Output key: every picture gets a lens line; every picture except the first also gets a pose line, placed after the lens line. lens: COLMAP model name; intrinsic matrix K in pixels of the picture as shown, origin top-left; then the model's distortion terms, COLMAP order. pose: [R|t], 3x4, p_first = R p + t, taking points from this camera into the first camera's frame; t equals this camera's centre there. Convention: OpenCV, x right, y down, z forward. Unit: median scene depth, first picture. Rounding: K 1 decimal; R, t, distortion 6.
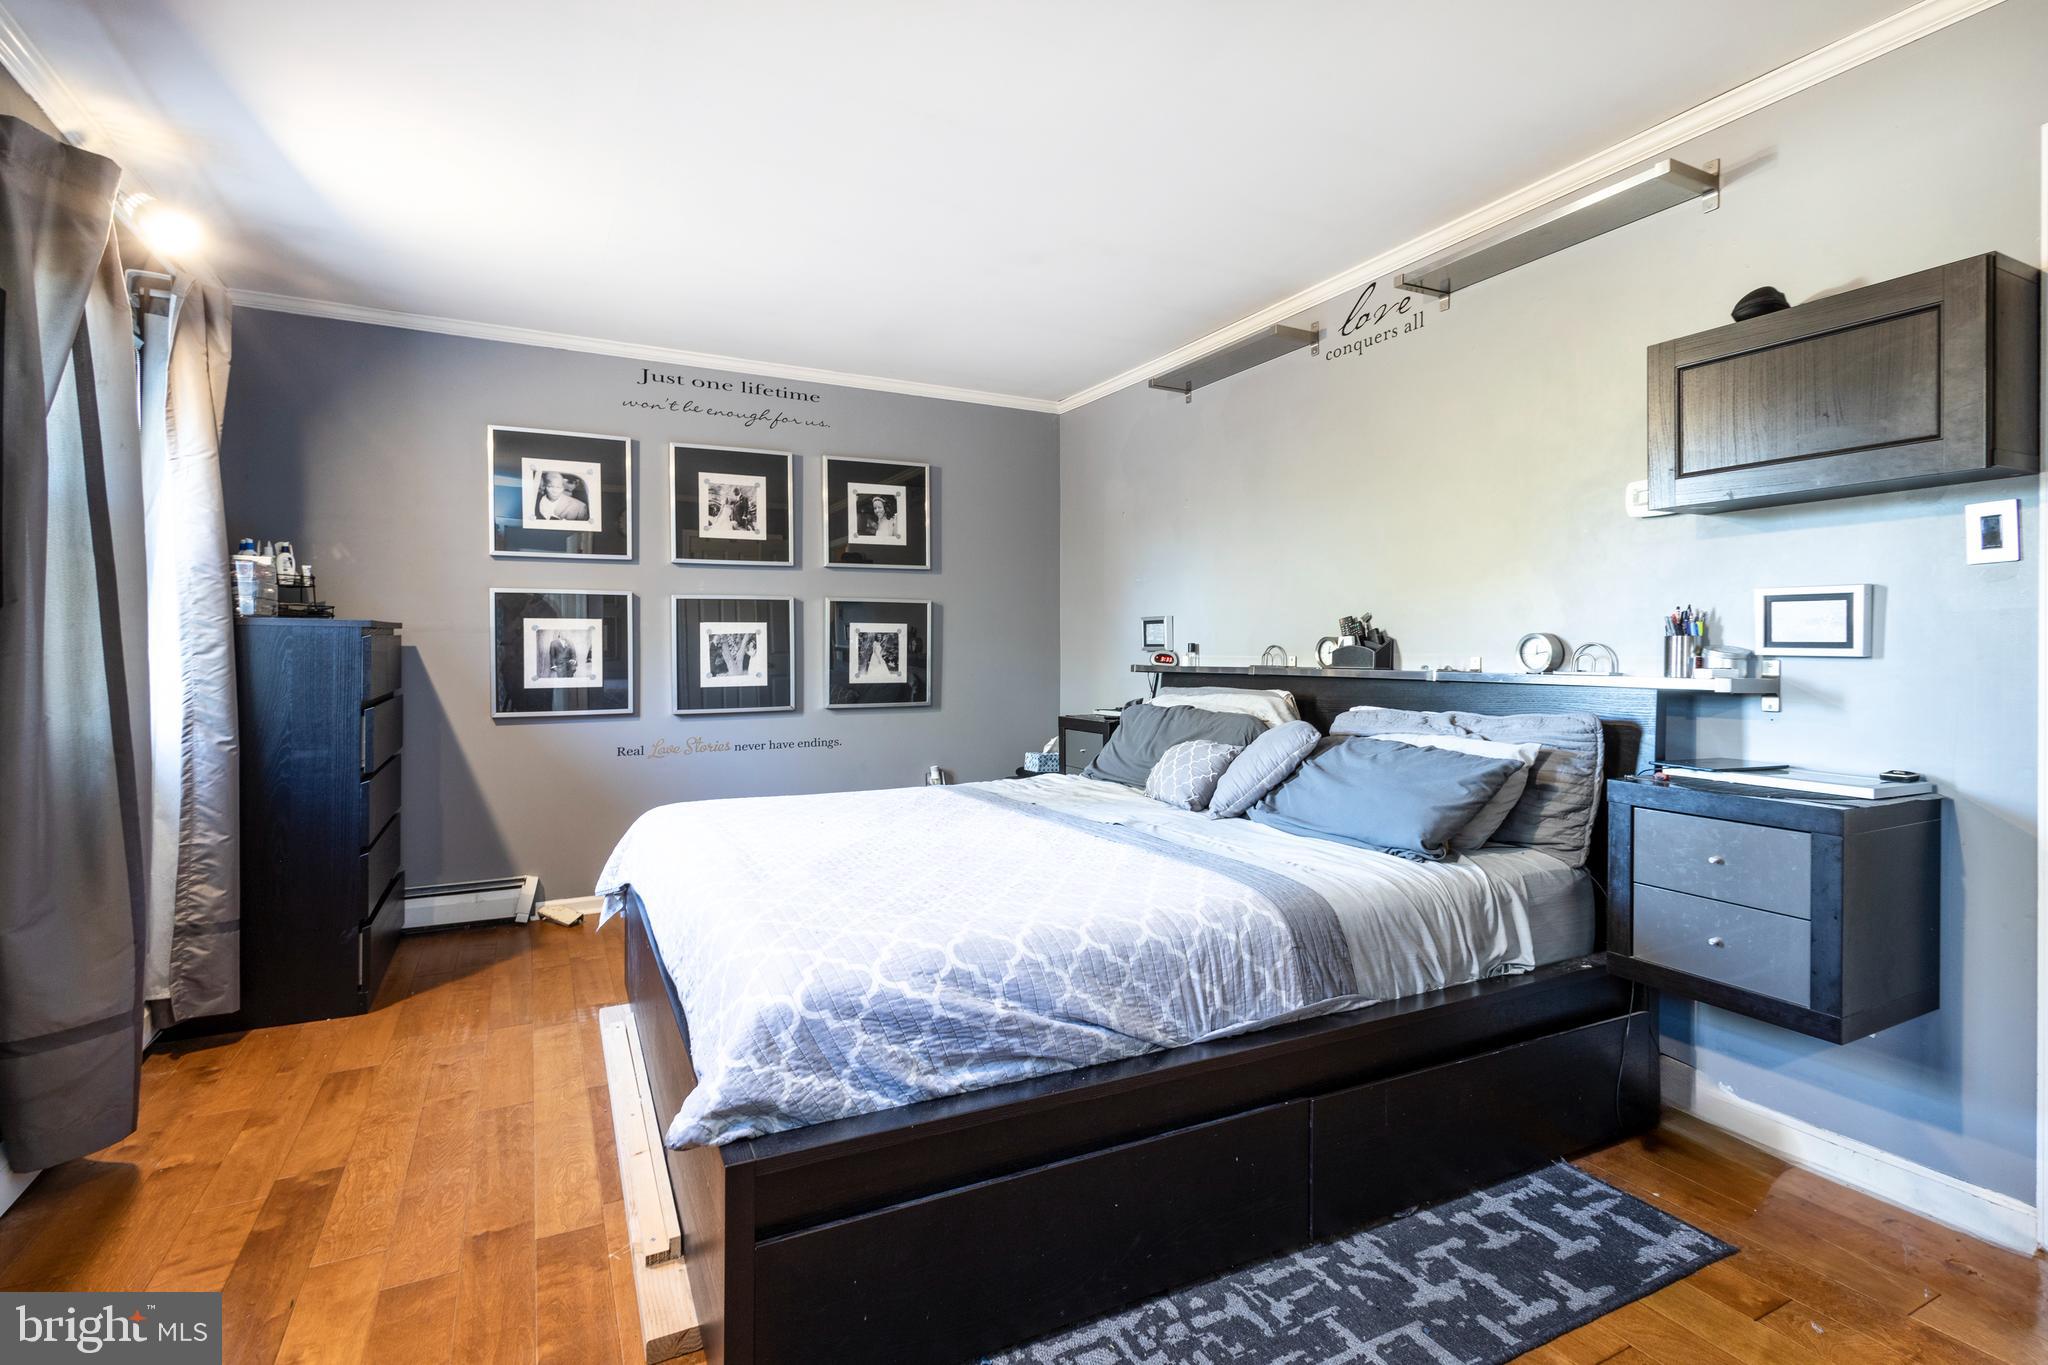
lens RADIAL K [[948.1, 0, 1008.2], [0, 948.1, 673.6], [0, 0, 1]] dist [0.008021, 0.000471]
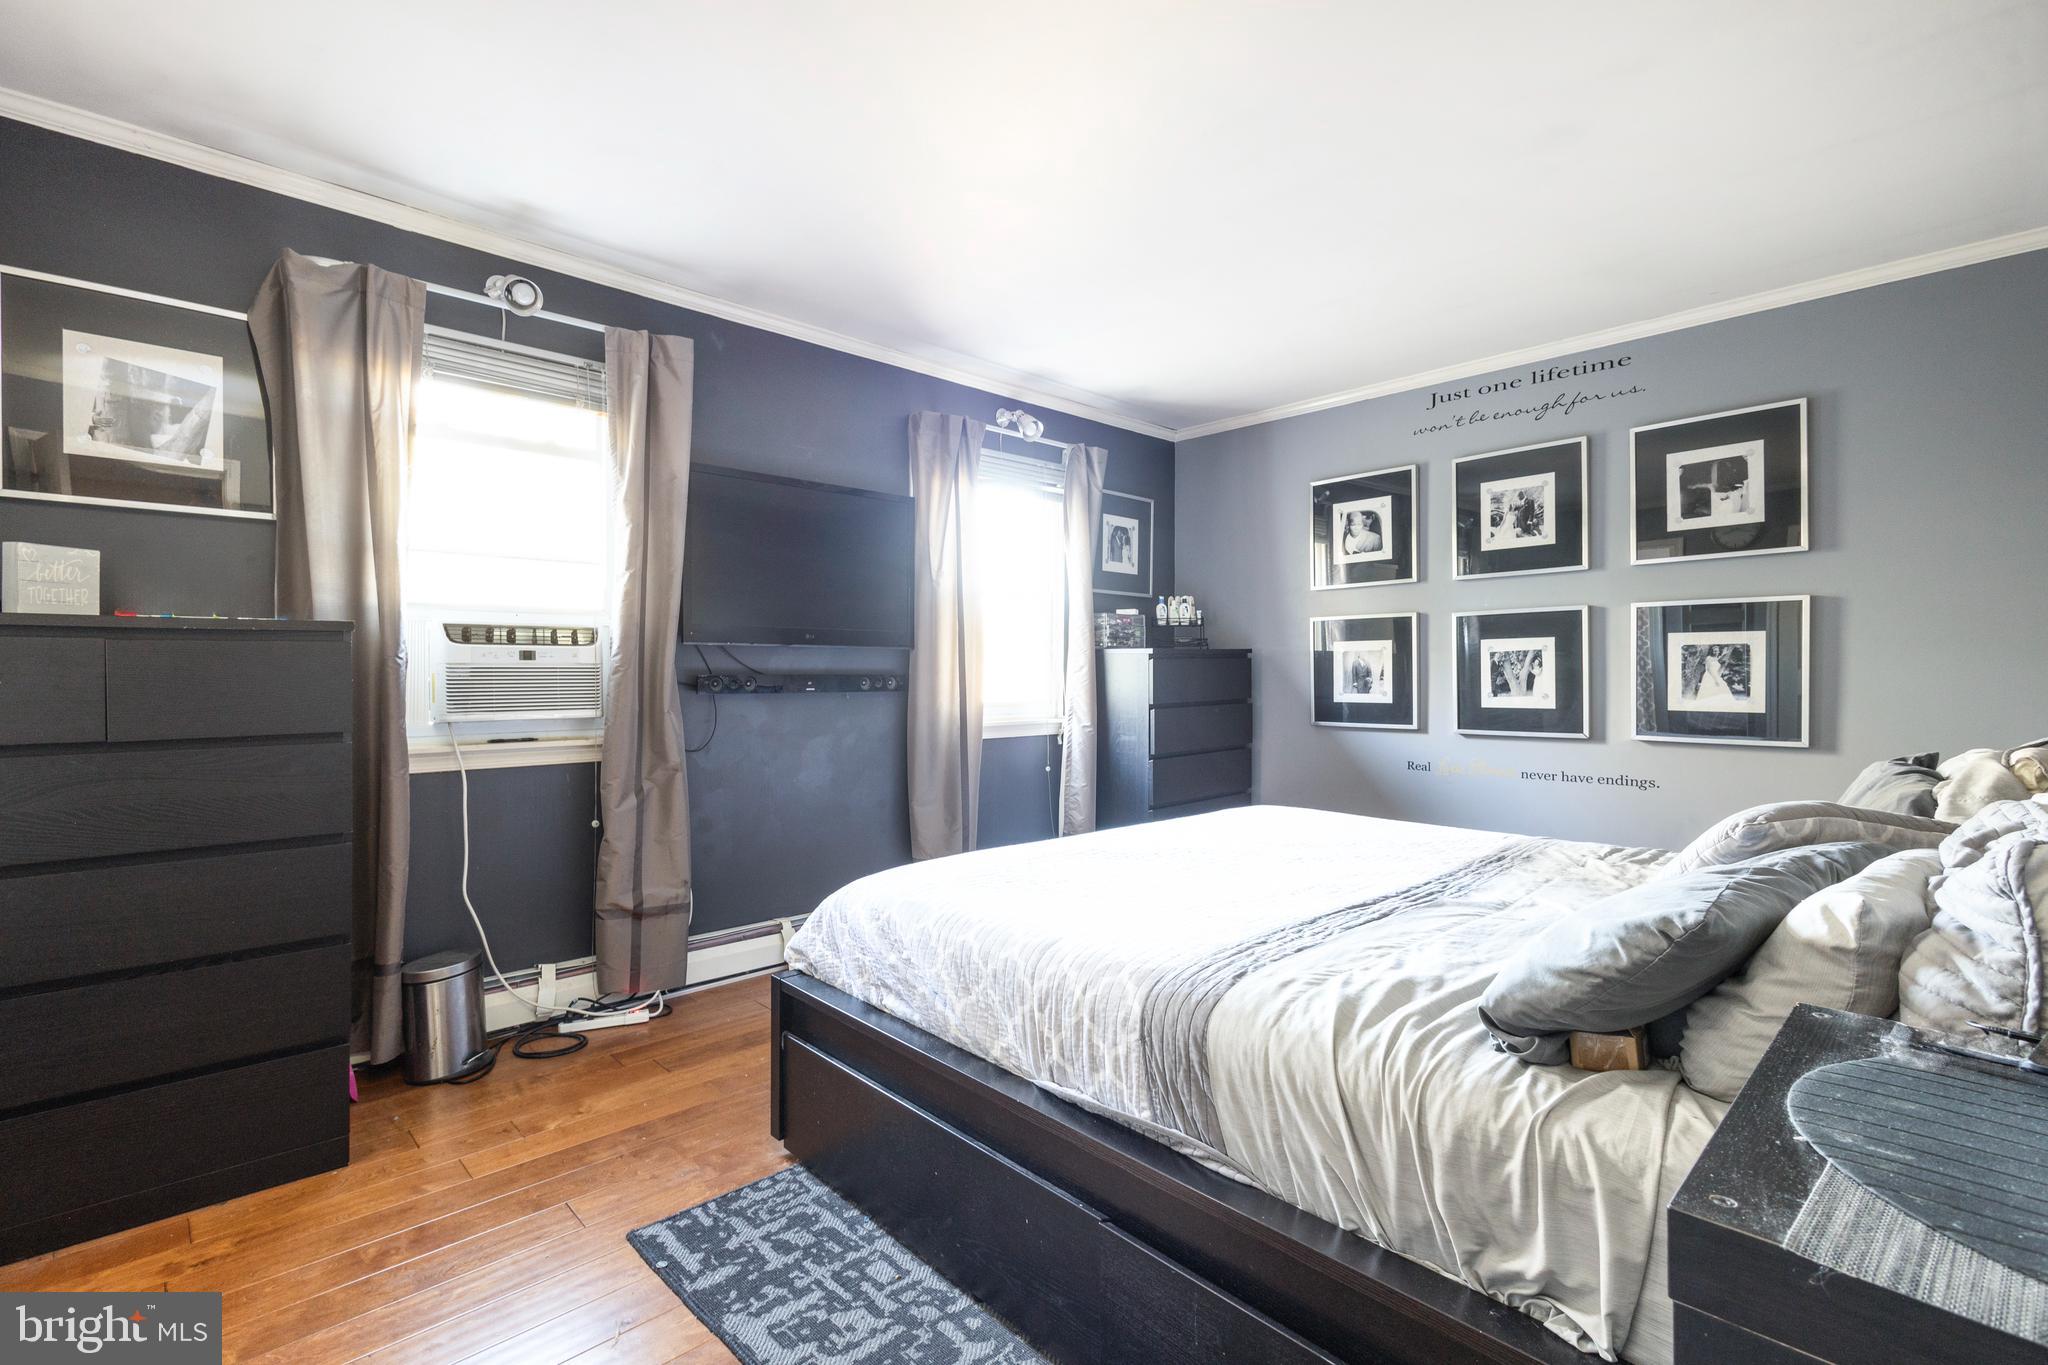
lens RADIAL K [[904.8, 0, 1015.4], [0, 904.8, 691.5], [0, 0, 1]] dist [0.010837, -0.001321]
pose [[0.306897, 0.020631, -0.951519, 0.406034], [-0.020516, 0.999676, 0.015058, -0.005740], [0.951521, 0.014900, 0.307221, 0.271617]]
